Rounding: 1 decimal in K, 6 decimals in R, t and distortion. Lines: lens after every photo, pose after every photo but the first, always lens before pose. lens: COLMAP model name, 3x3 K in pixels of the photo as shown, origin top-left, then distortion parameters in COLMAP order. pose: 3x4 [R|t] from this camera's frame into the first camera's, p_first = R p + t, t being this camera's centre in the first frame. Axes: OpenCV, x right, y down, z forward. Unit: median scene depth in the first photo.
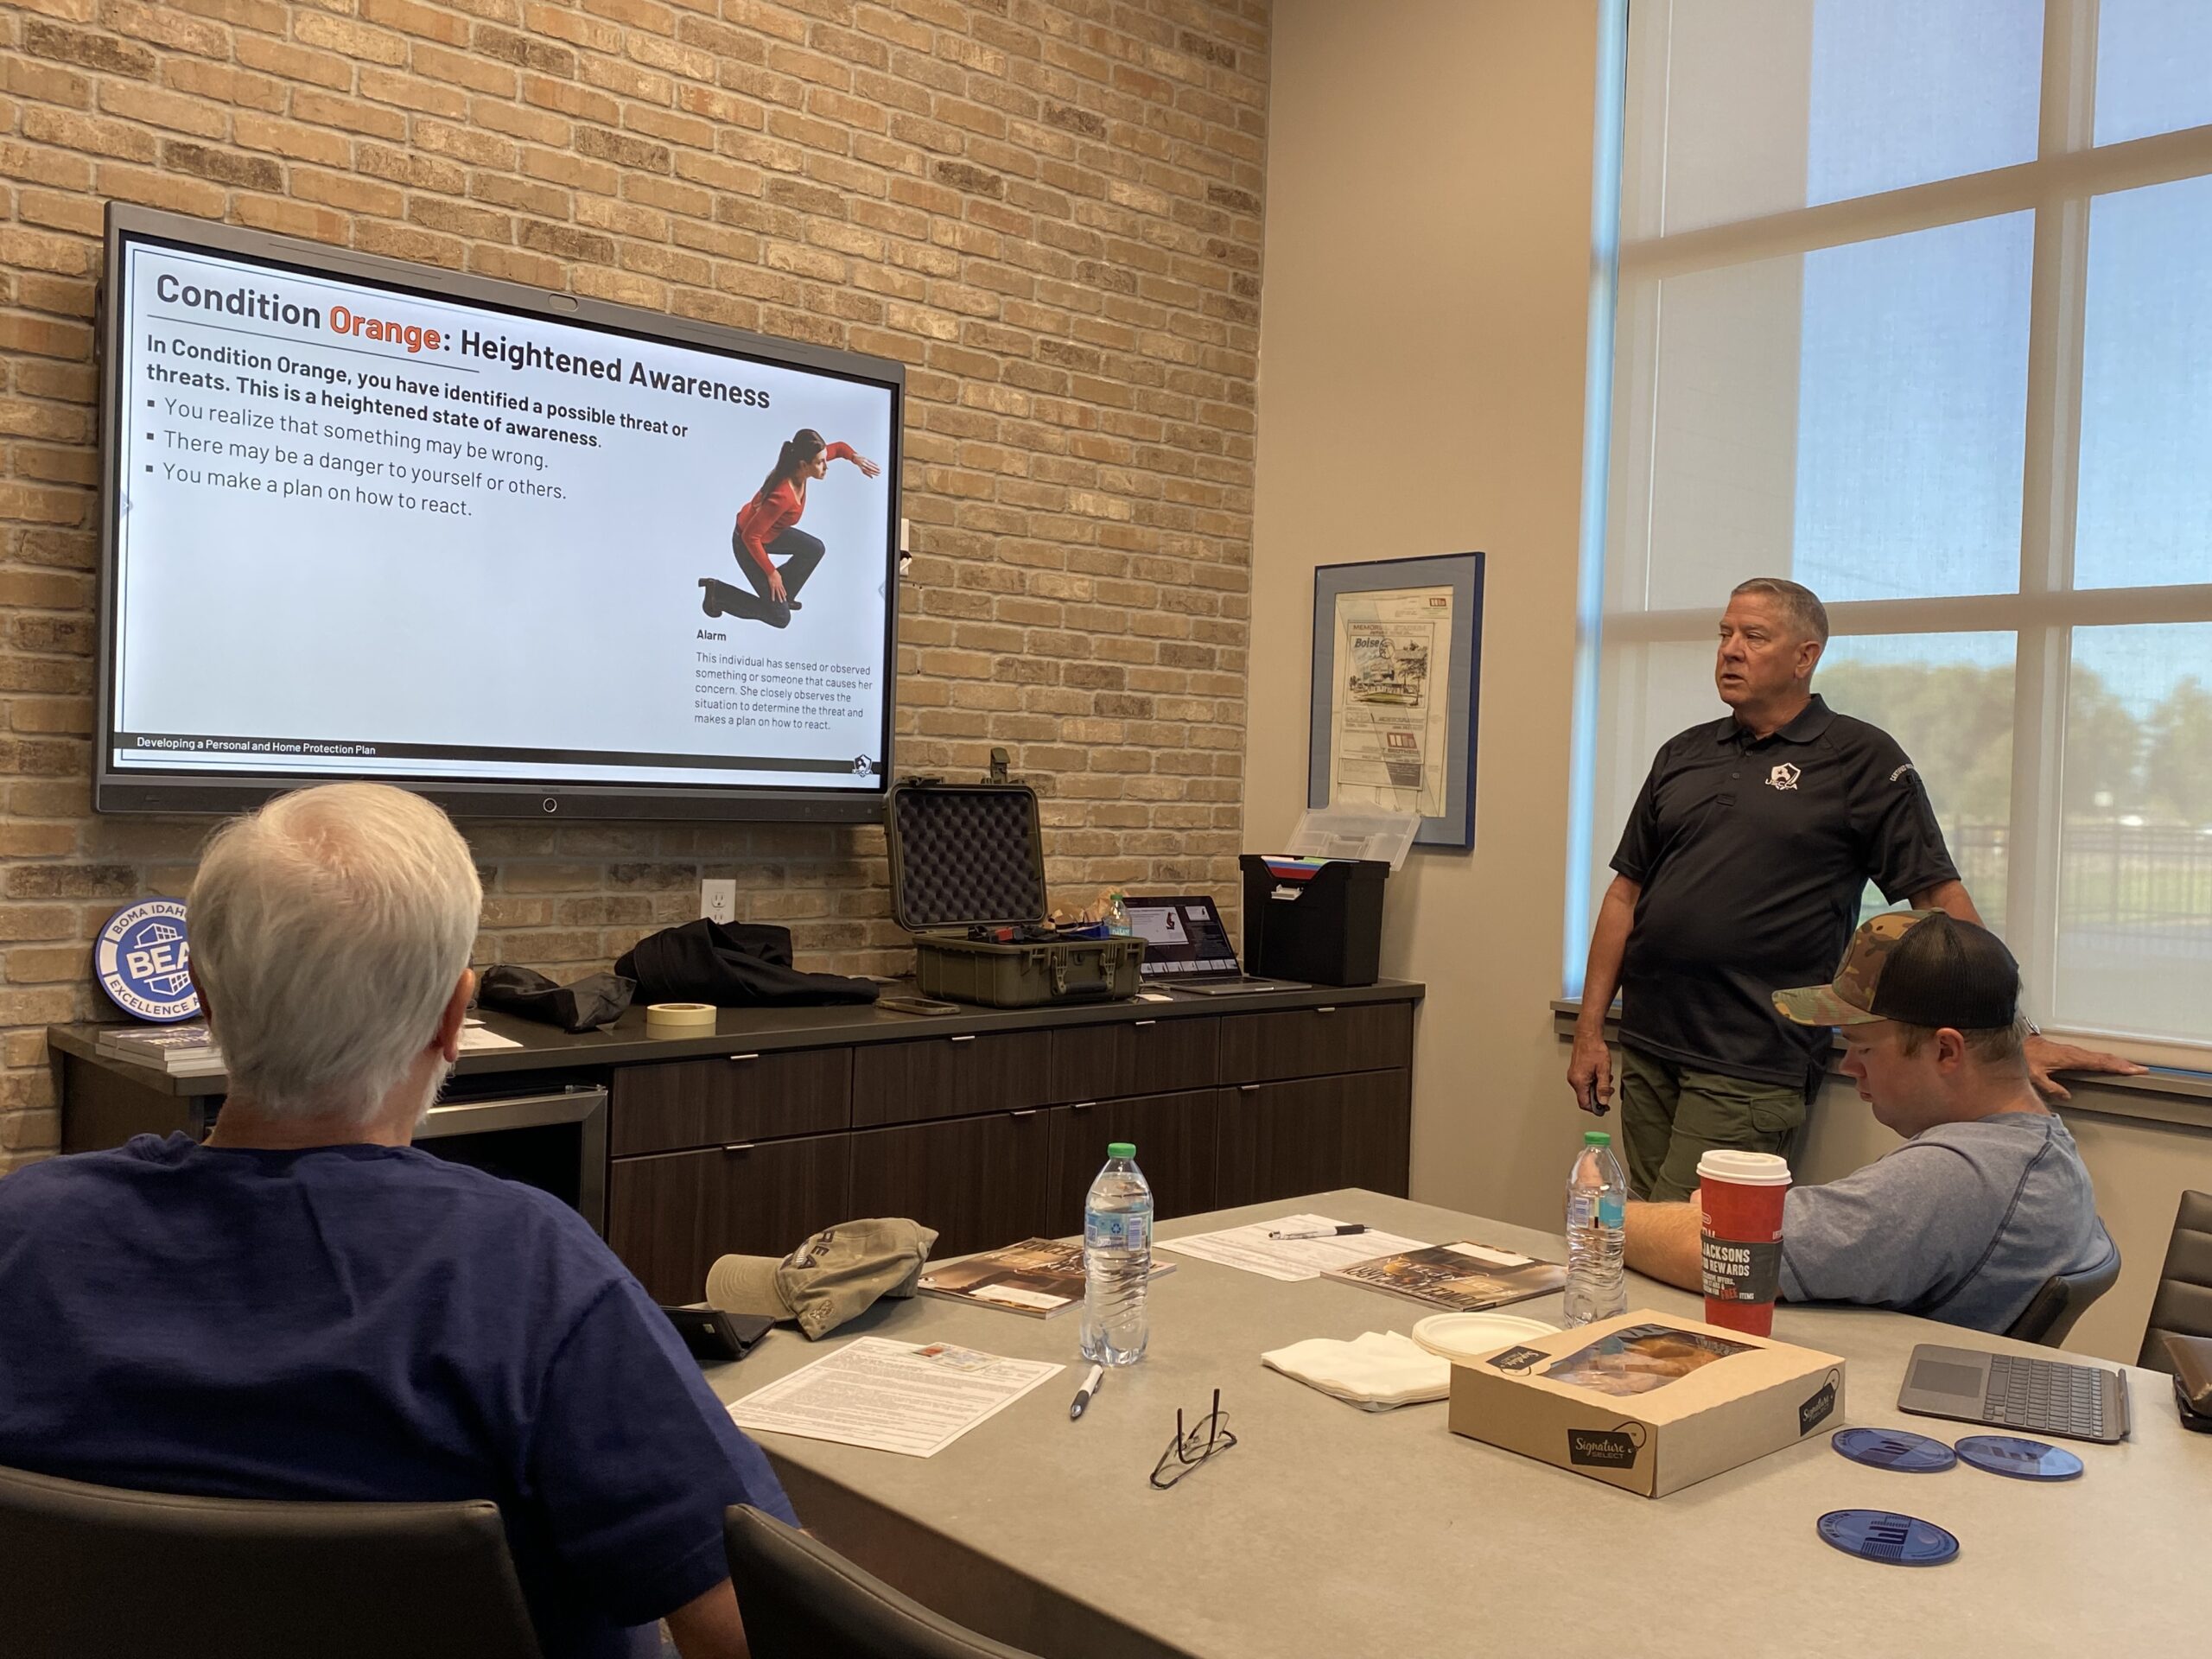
lens RADIAL K [[1989.0, 0, 1125.9], [0, 1989.0, 836.0], [0, 0, 1]] dist [0.063897, -0.098916]
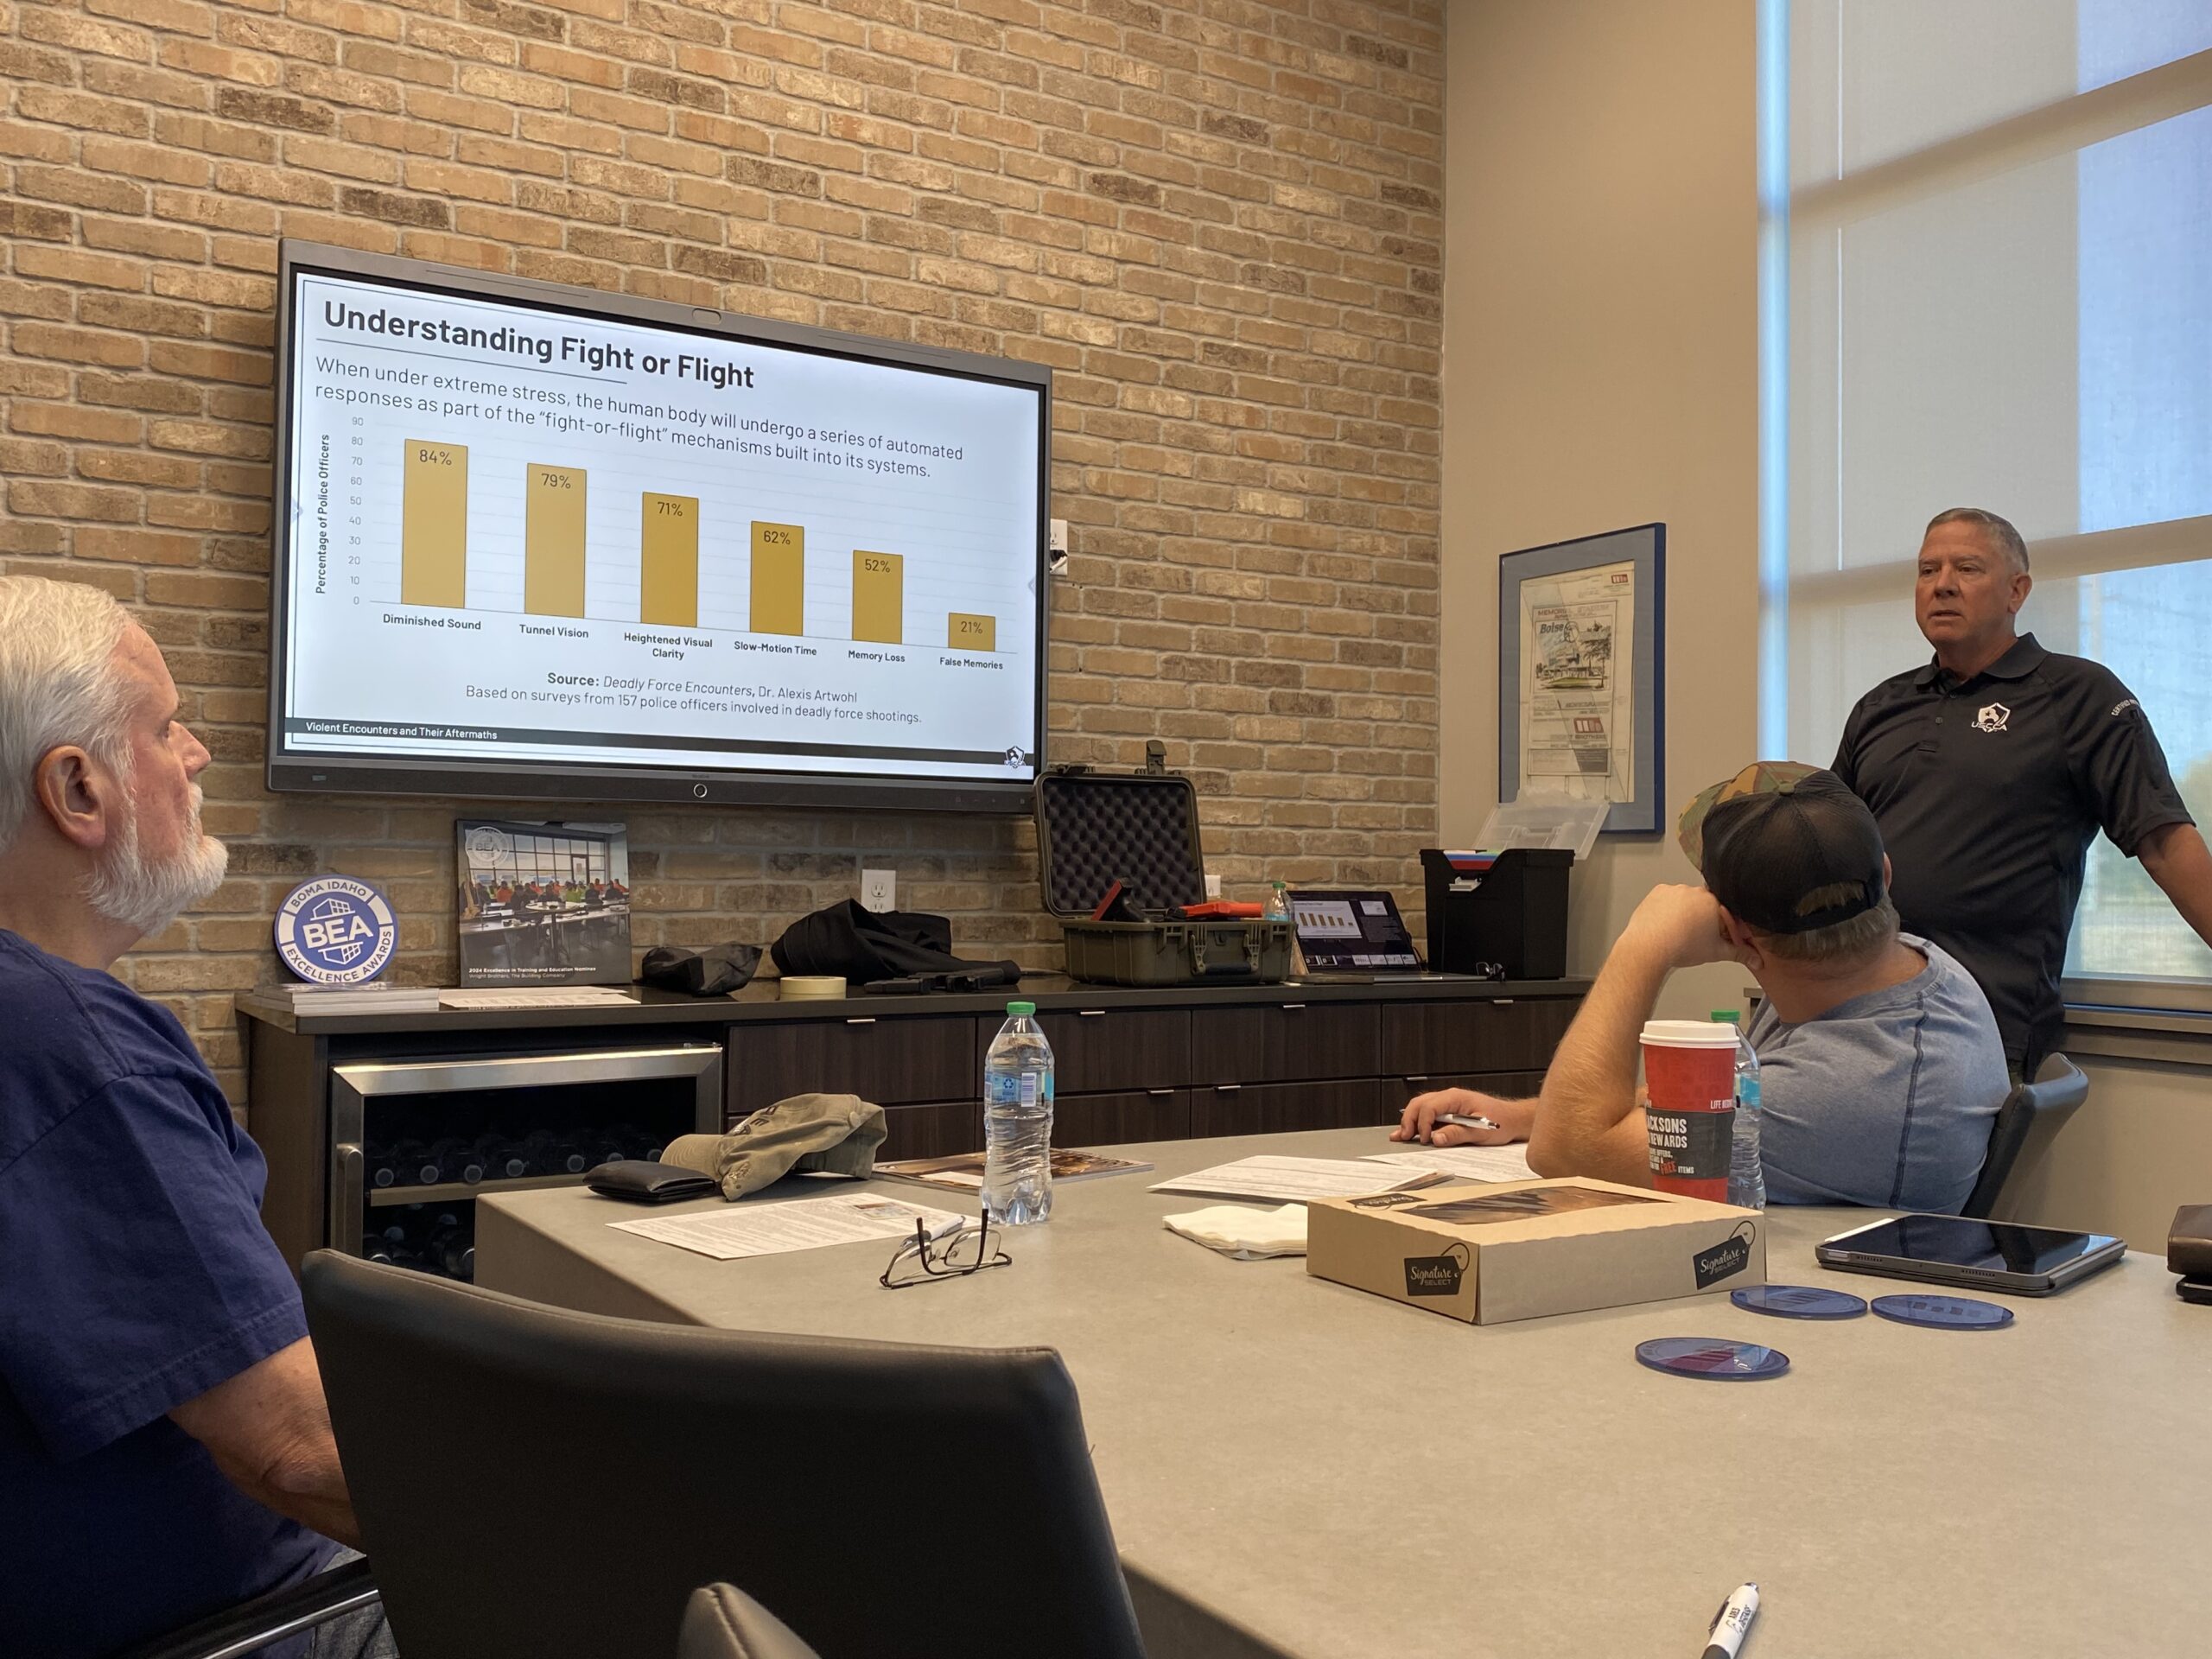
lens RADIAL K [[1989.0, 0, 1110.6], [0, 1989.0, 818.3], [0, 0, 1]] dist [0.063897, -0.098916]
pose [[0.980852, -0.027489, -0.192804, 0.109386], [0.015842, 0.997970, -0.061692, 0.058754], [0.194109, 0.057456, 0.979296, 0.018094]]
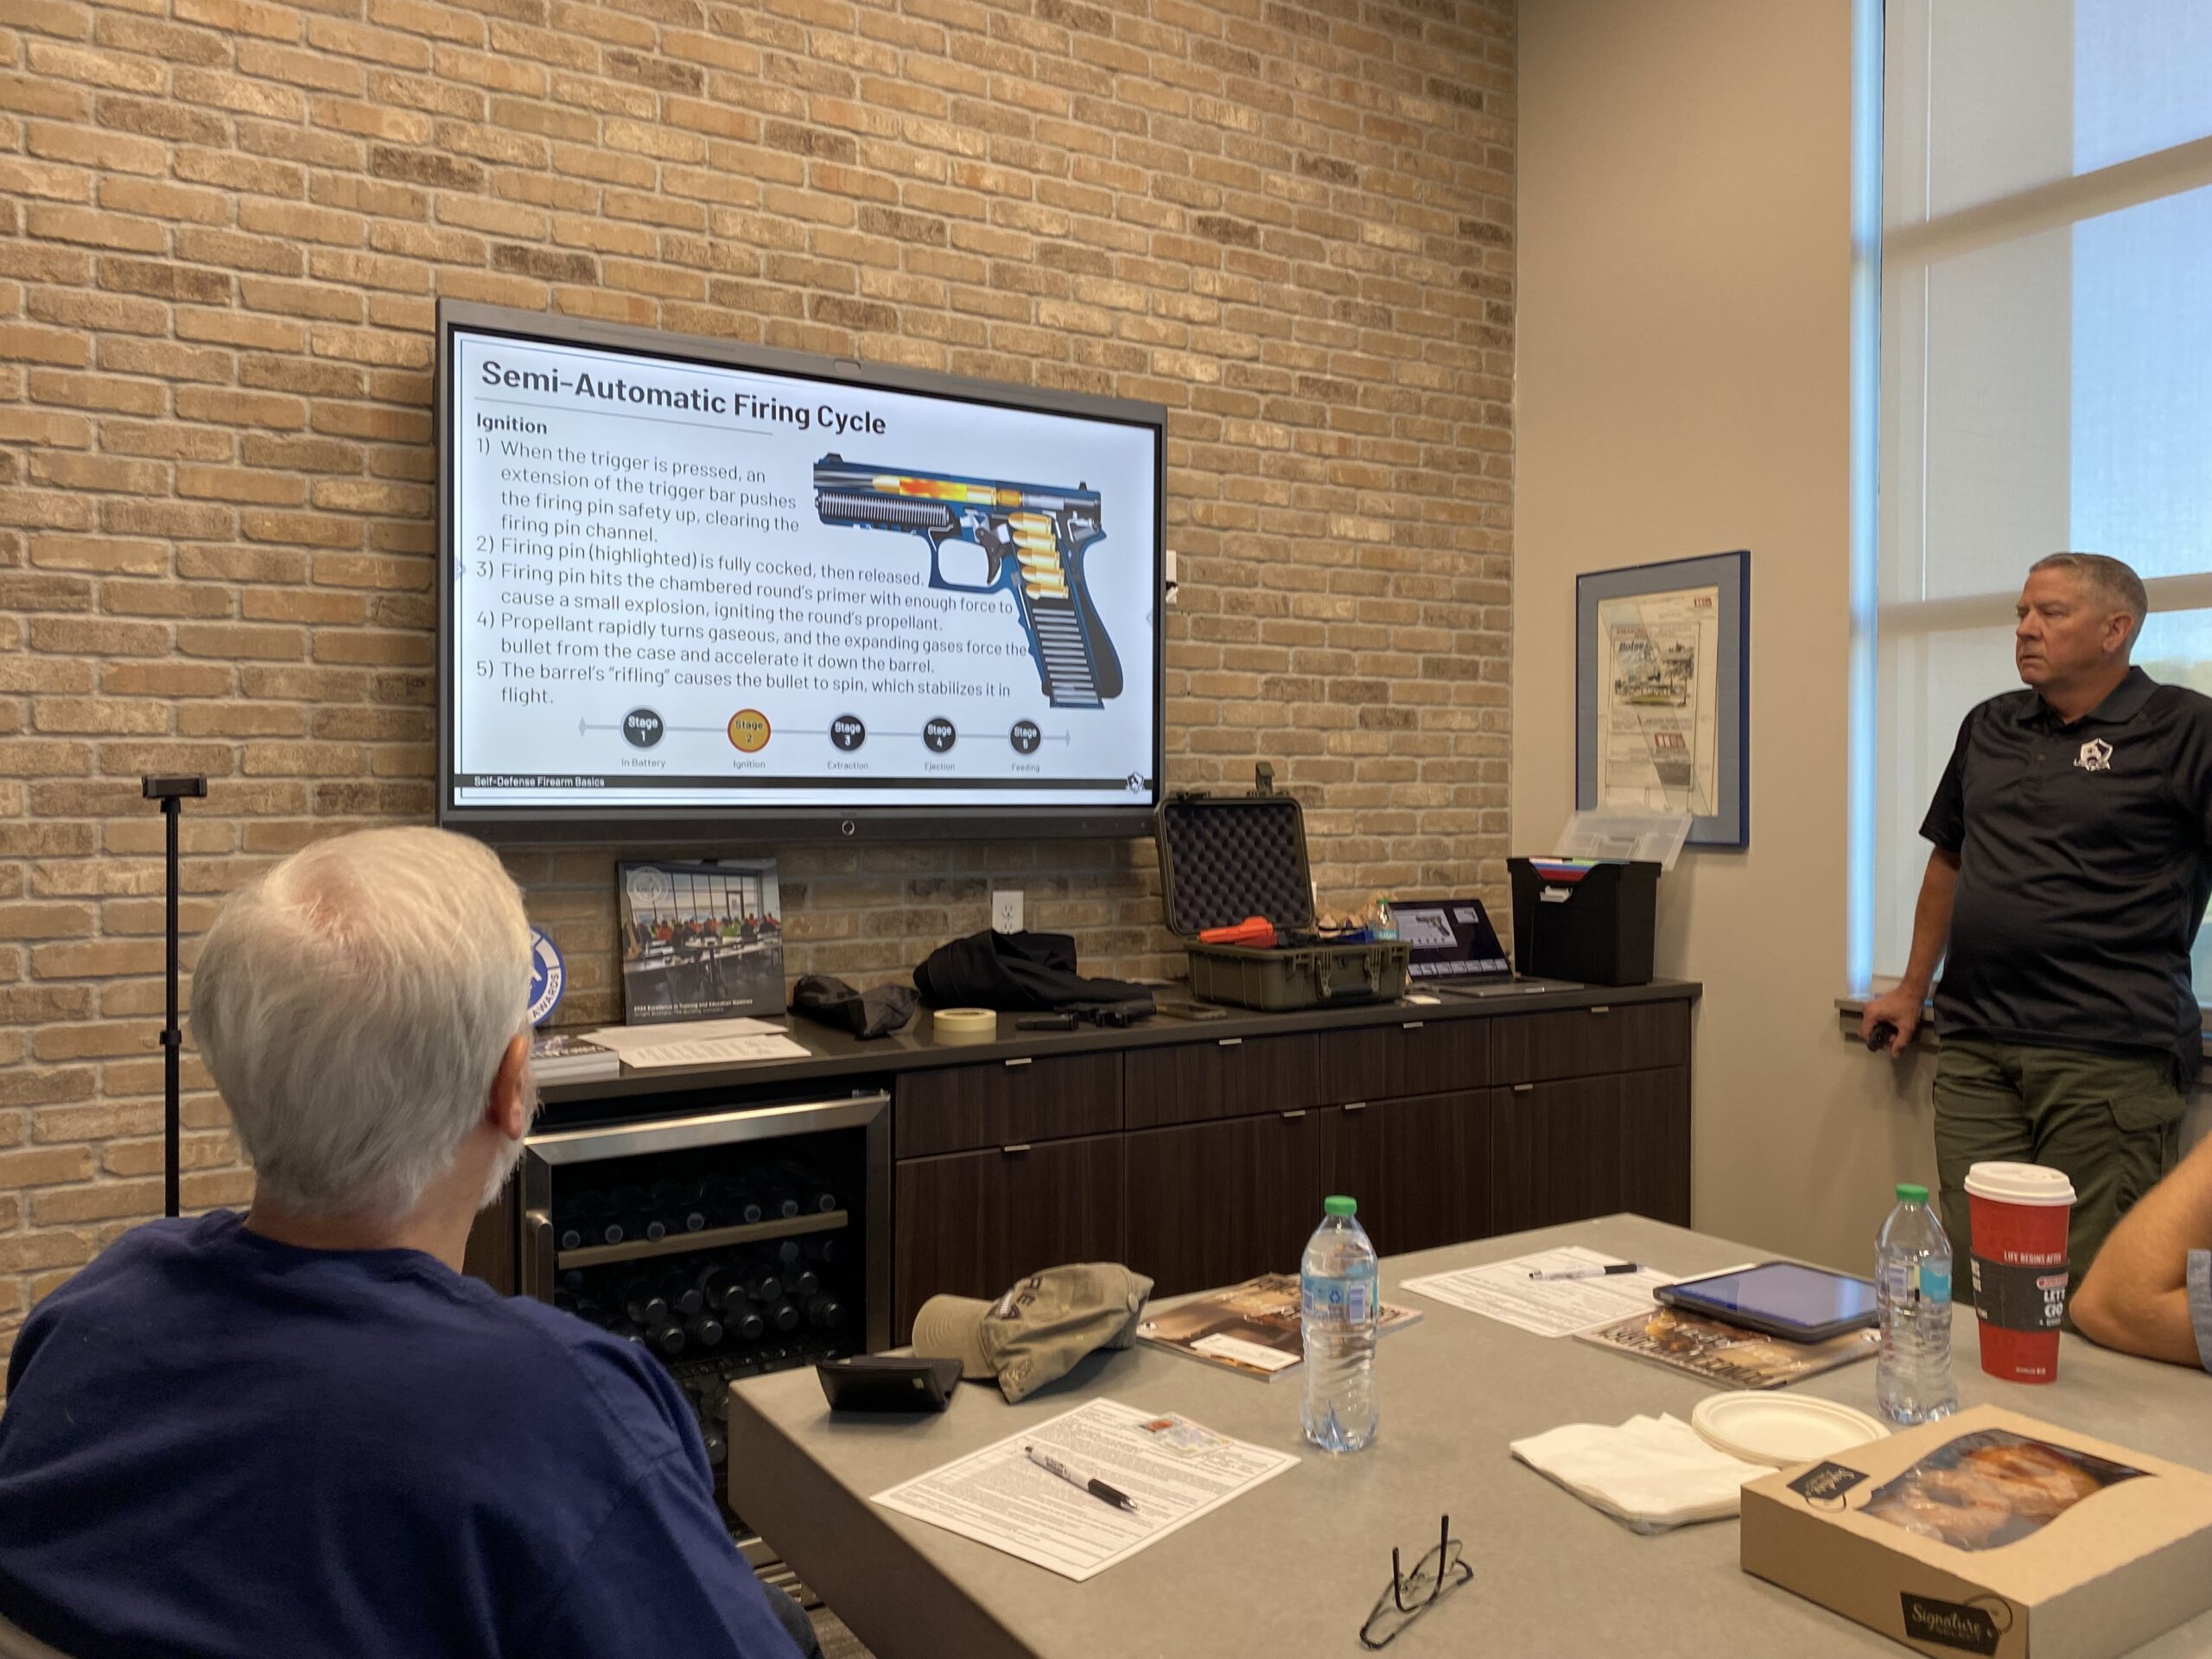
lens RADIAL K [[1685.7, 0, 1094.9], [0, 1685.7, 815.8], [0, 0, 1]] dist [0.032881, -0.028202]
pose [[0.981018, -0.027125, -0.192011, 0.018524], [0.024222, 0.999554, -0.017454, -0.002342], [0.192399, 0.012472, 0.981238, 0.111627]]
